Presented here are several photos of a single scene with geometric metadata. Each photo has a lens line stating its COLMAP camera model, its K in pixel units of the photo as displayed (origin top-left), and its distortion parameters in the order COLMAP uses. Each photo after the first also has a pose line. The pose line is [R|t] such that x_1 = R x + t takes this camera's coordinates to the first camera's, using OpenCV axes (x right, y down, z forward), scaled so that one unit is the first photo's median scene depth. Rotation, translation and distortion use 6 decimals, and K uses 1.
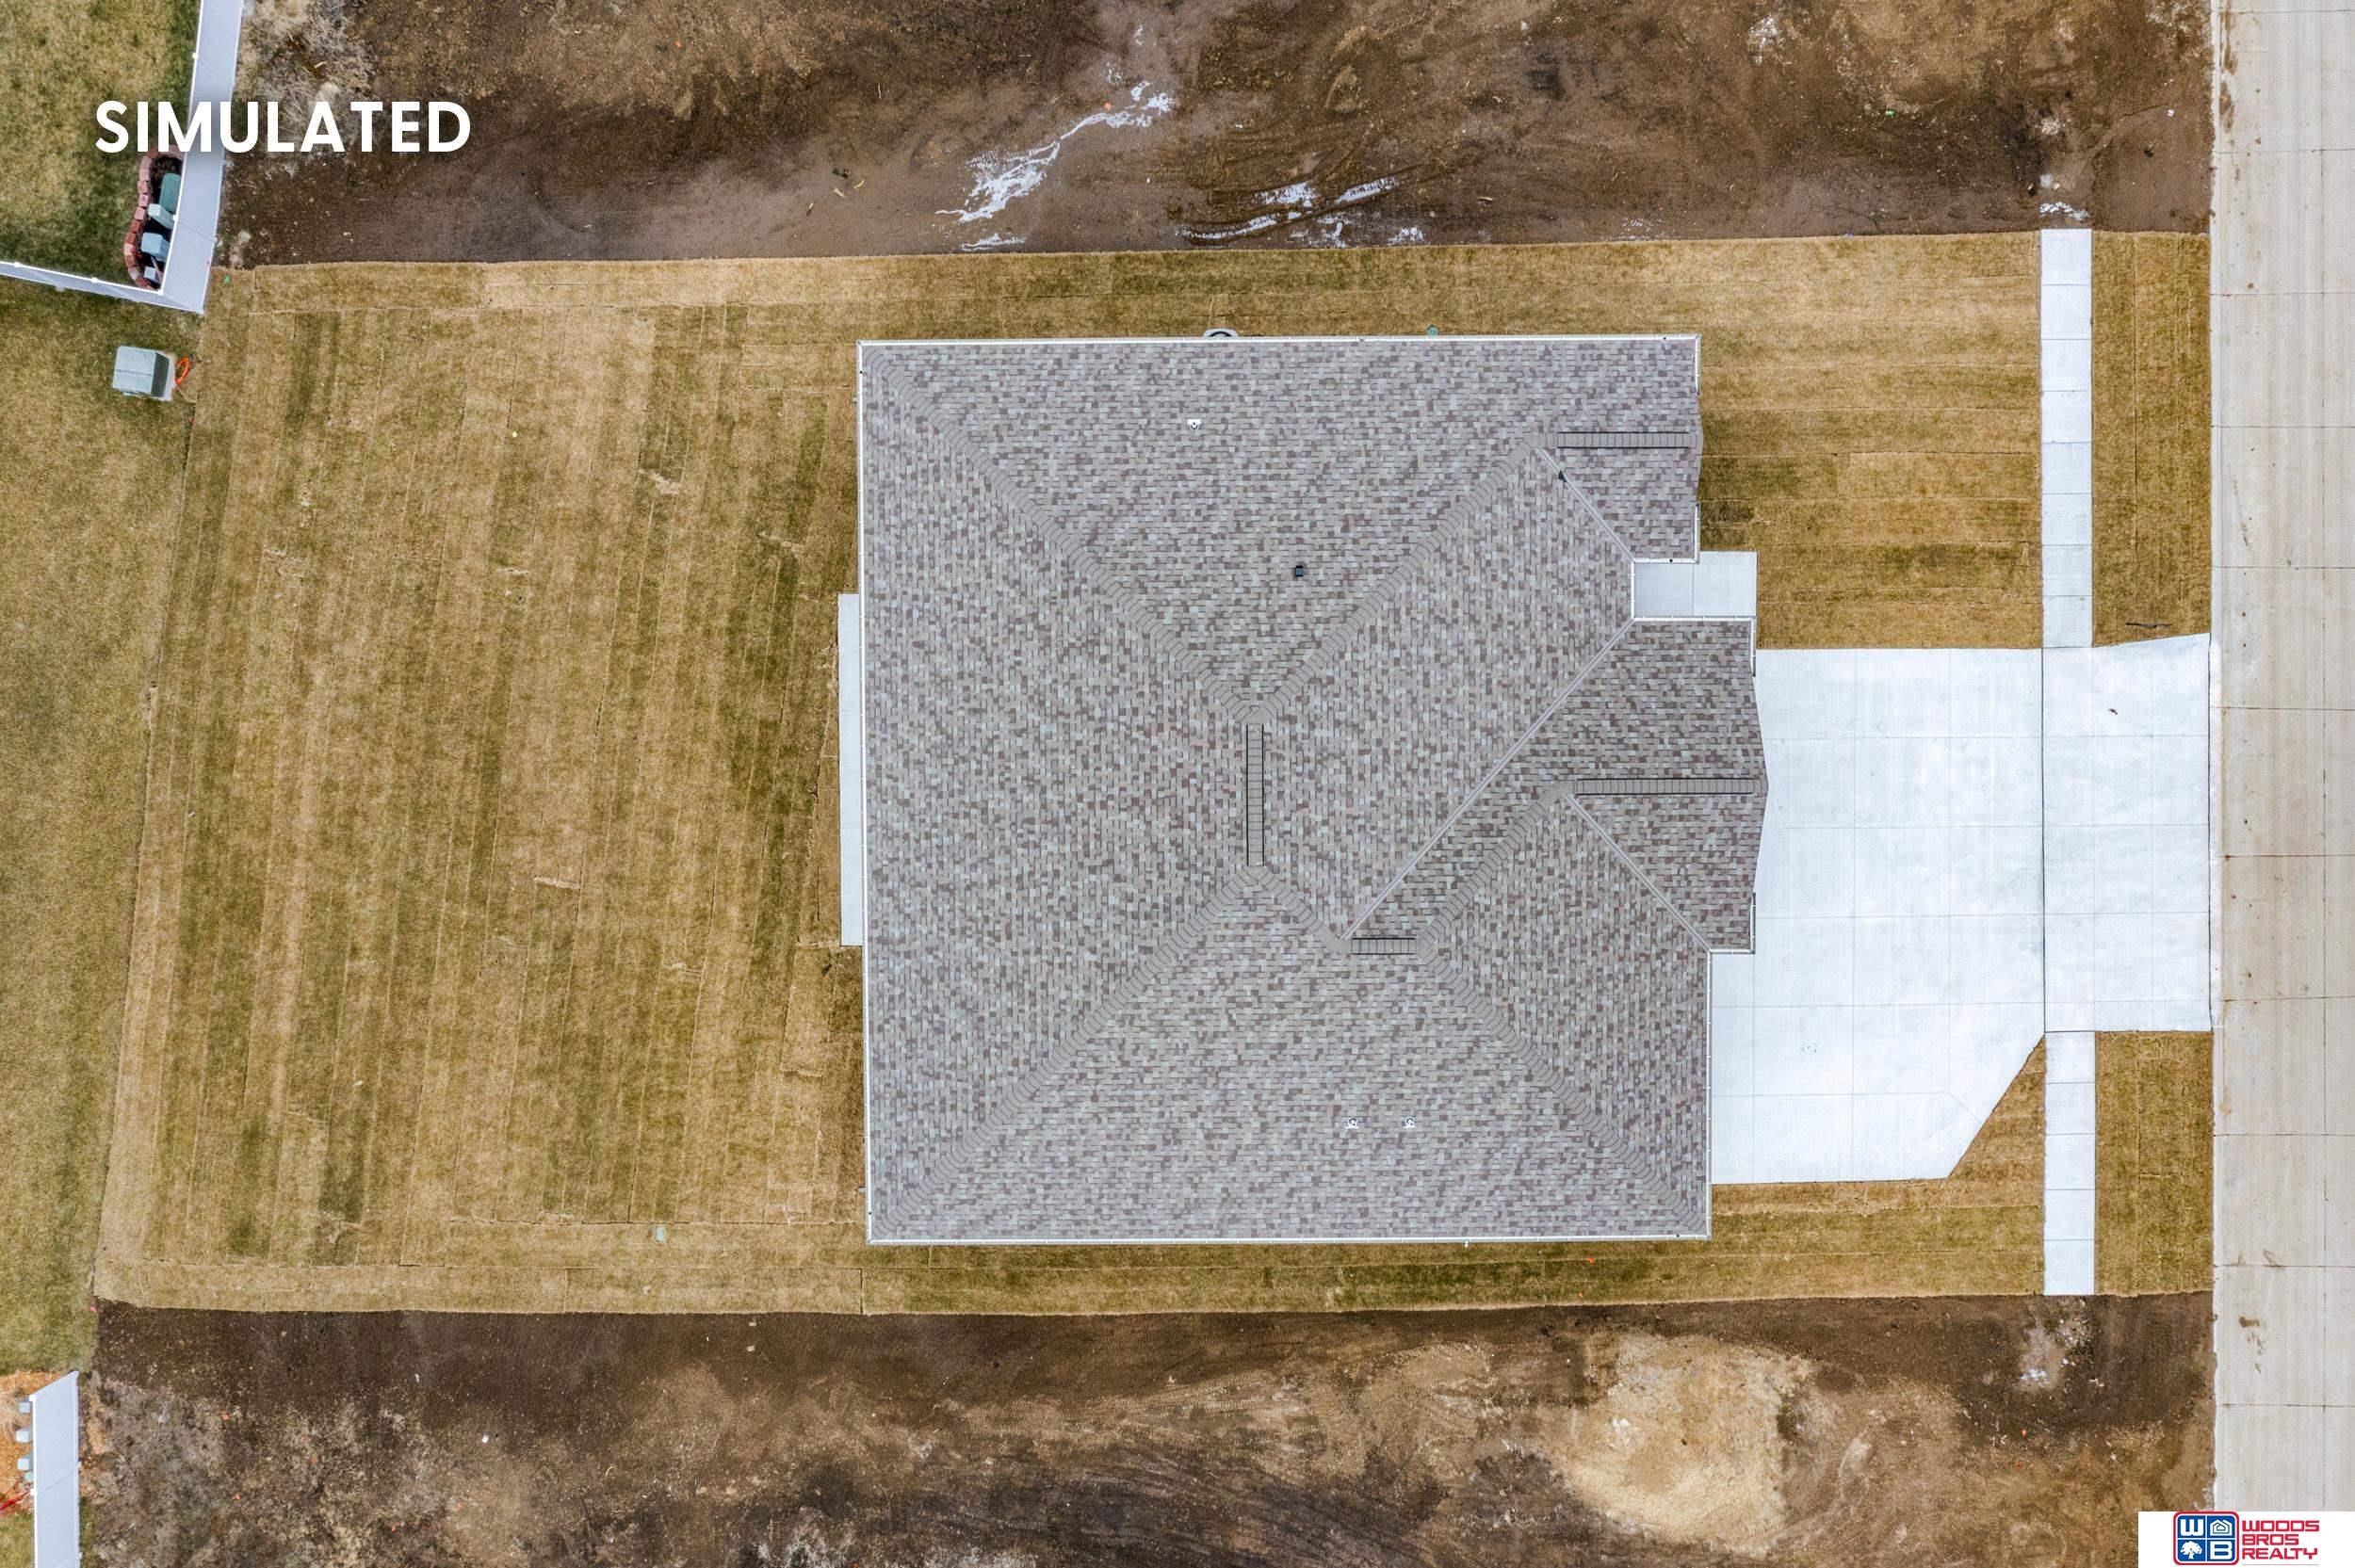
lens RADIAL K [[1851.0, 0, 1176.6], [0, 1851.0, 837.0], [0, 0, 1]] dist [-0.012023, 0.003621]
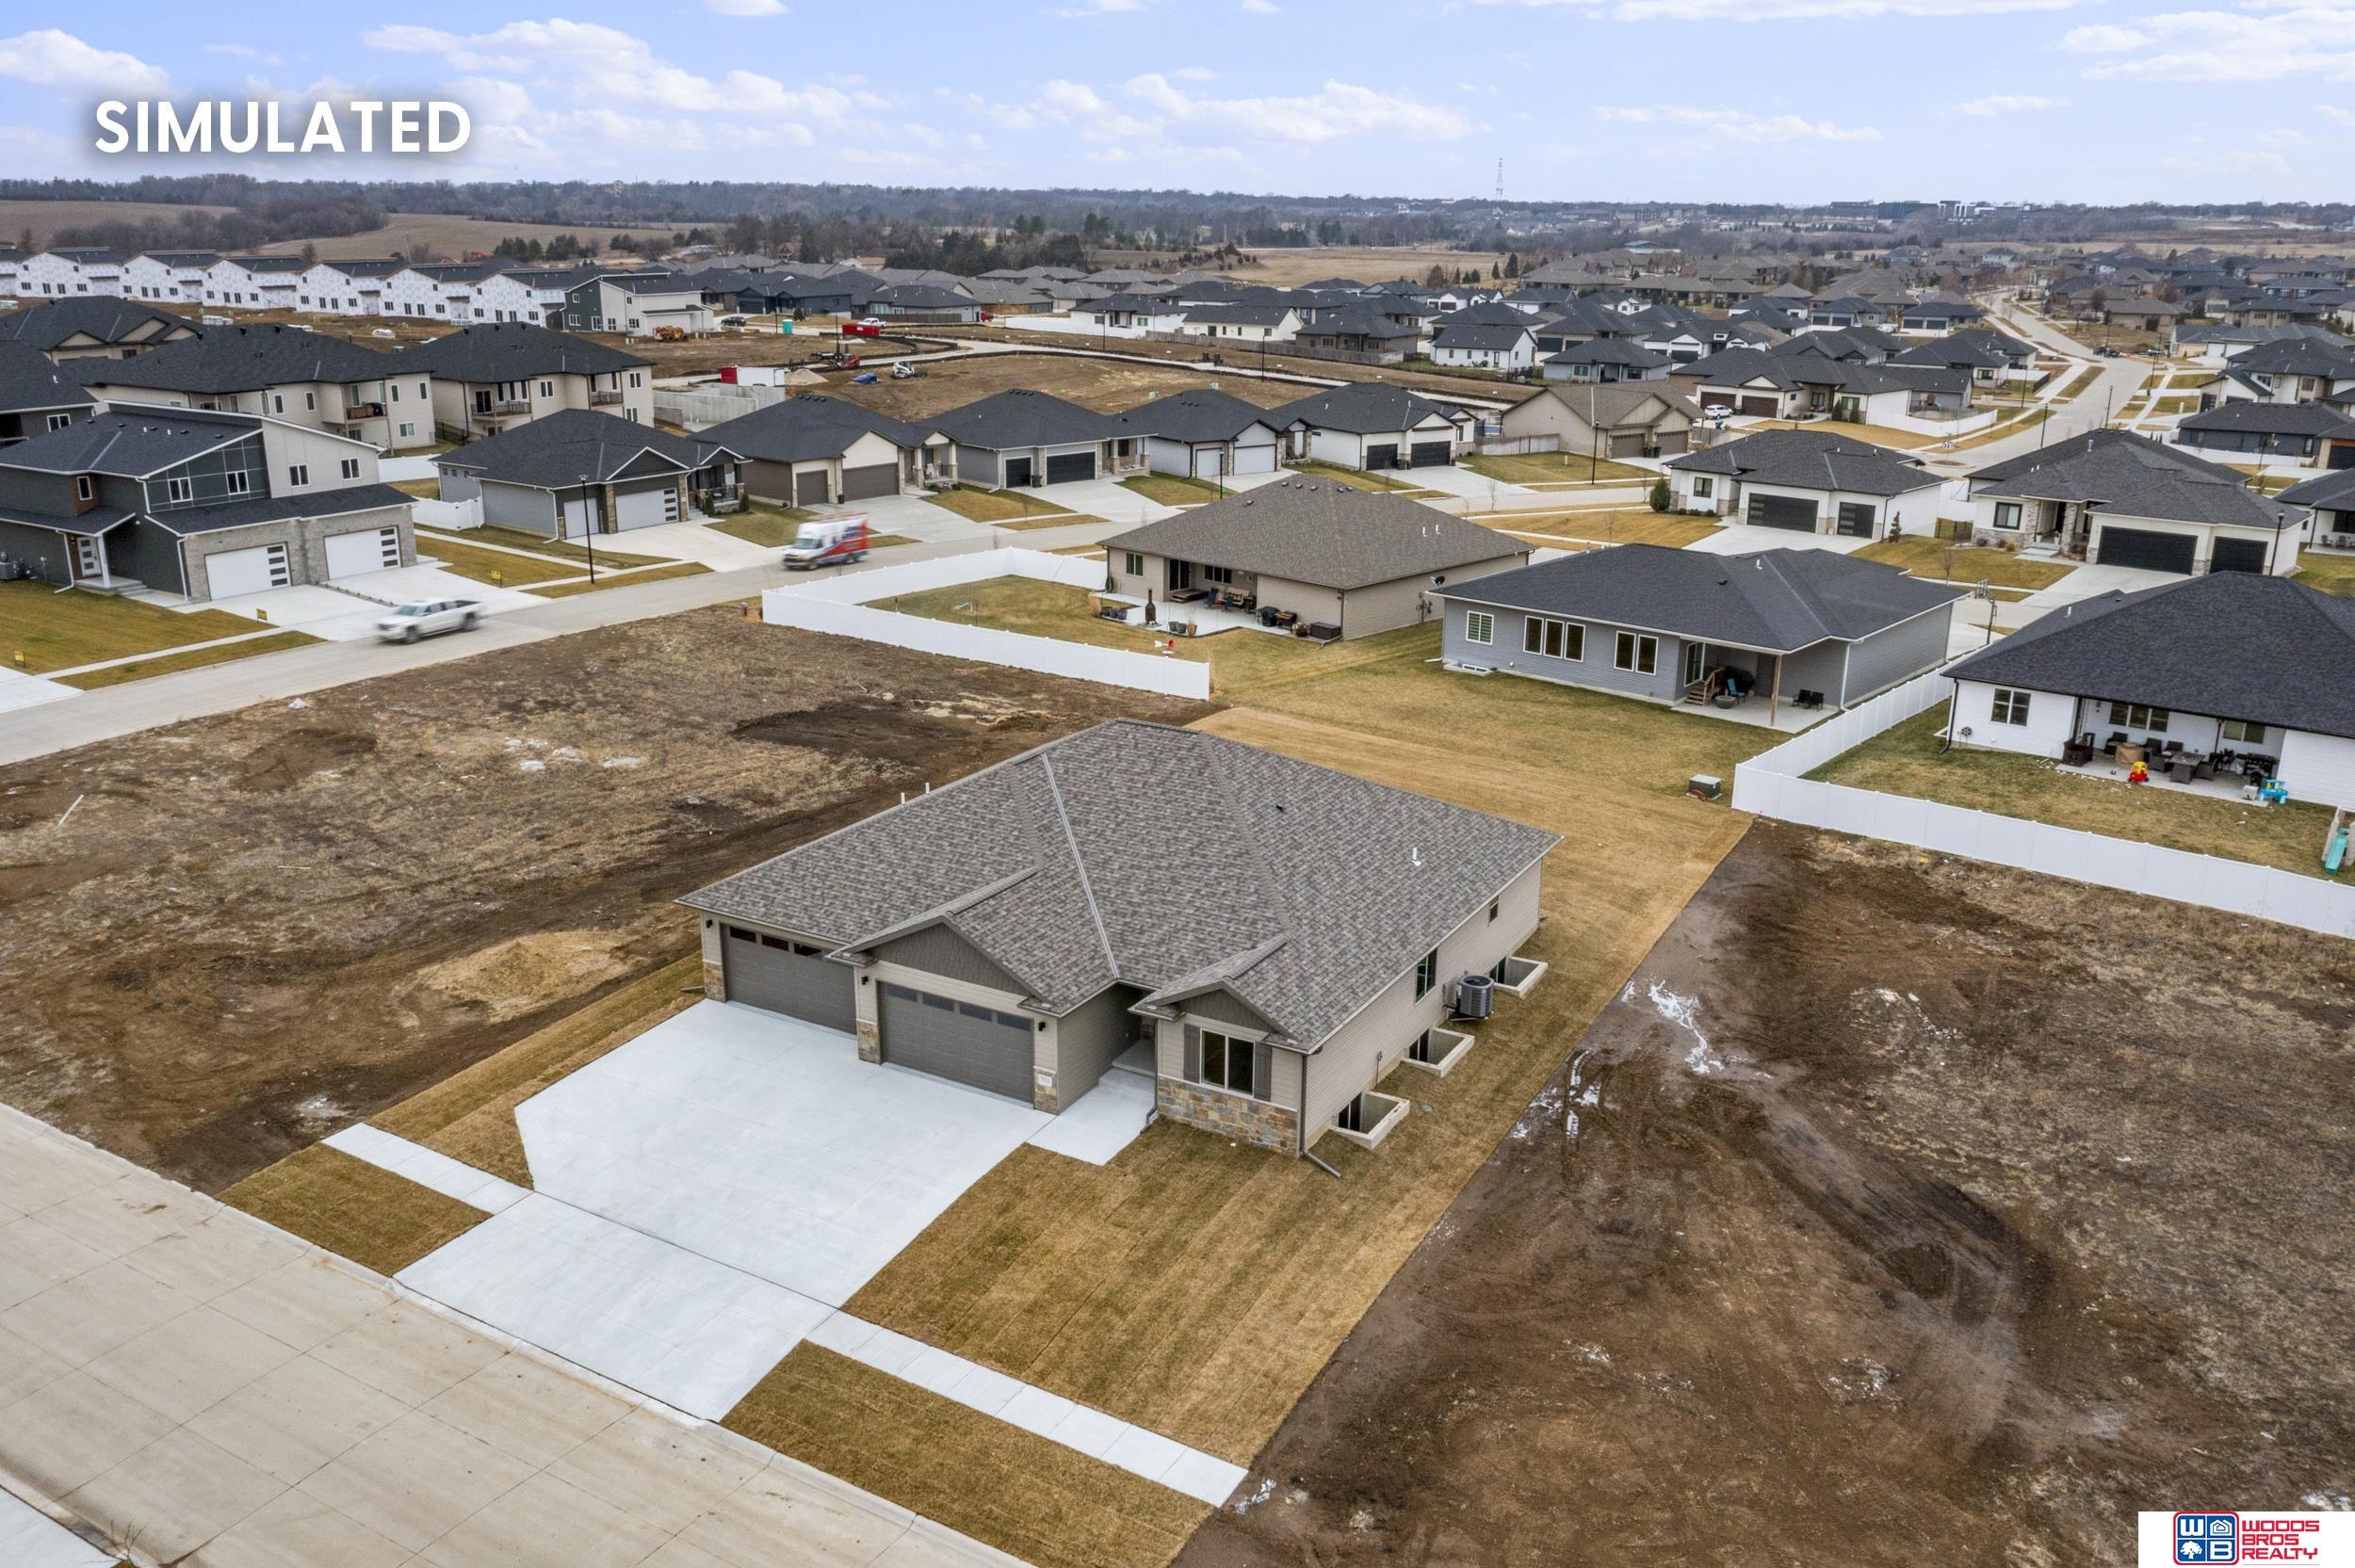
lens RADIAL K [[1851.0, 0, 1176.6], [0, 1851.0, 837.0], [0, 0, 1]] dist [-0.012023, 0.003621]
pose [[-0.505216, 0.278543, -0.816805, 1.054755], [-0.862230, -0.202721, 0.464181, -0.614476], [-0.036289, 0.938786, 0.342585, 0.468770]]
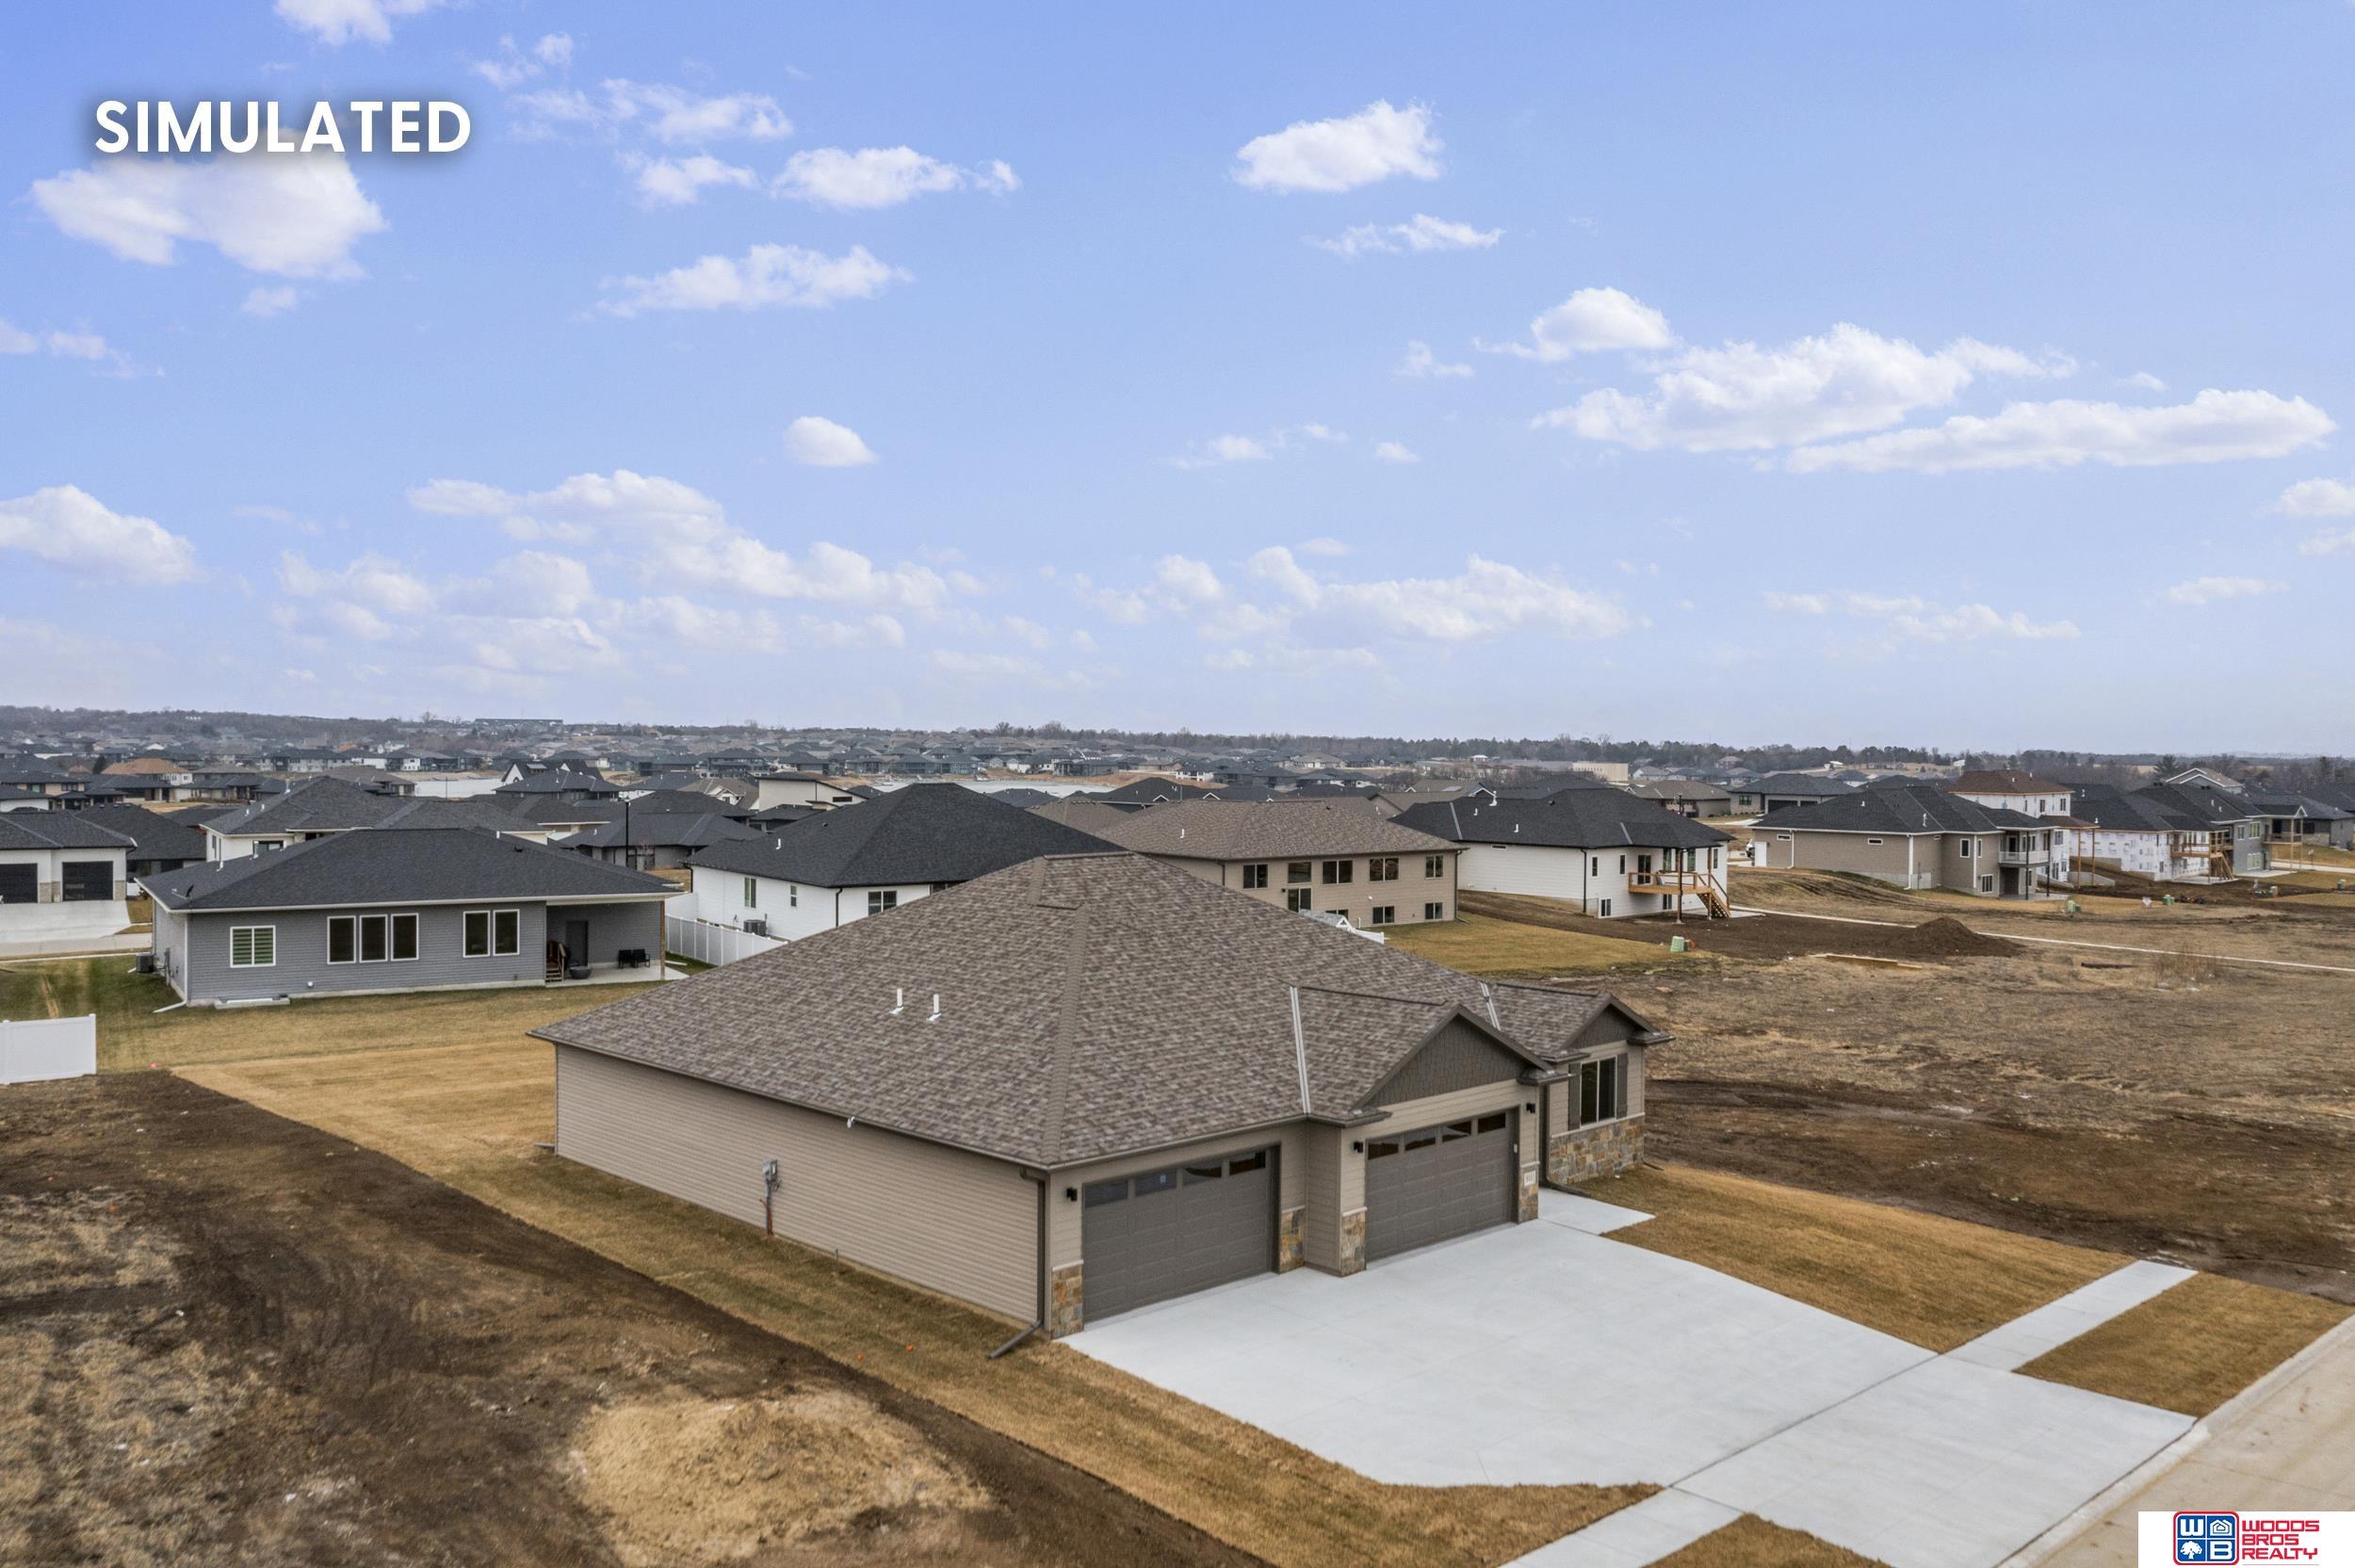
lens RADIAL K [[1874.0, 0, 1177.5], [0, 1874.0, 784.0], [0, 0, 1]] dist [-0.008065, -0.002213]
pose [[0.695103, 0.027911, -0.718368, 0.788946], [-0.717954, -0.024556, -0.695657, 0.647798], [-0.037057, 0.999309, 0.002970, 0.777460]]
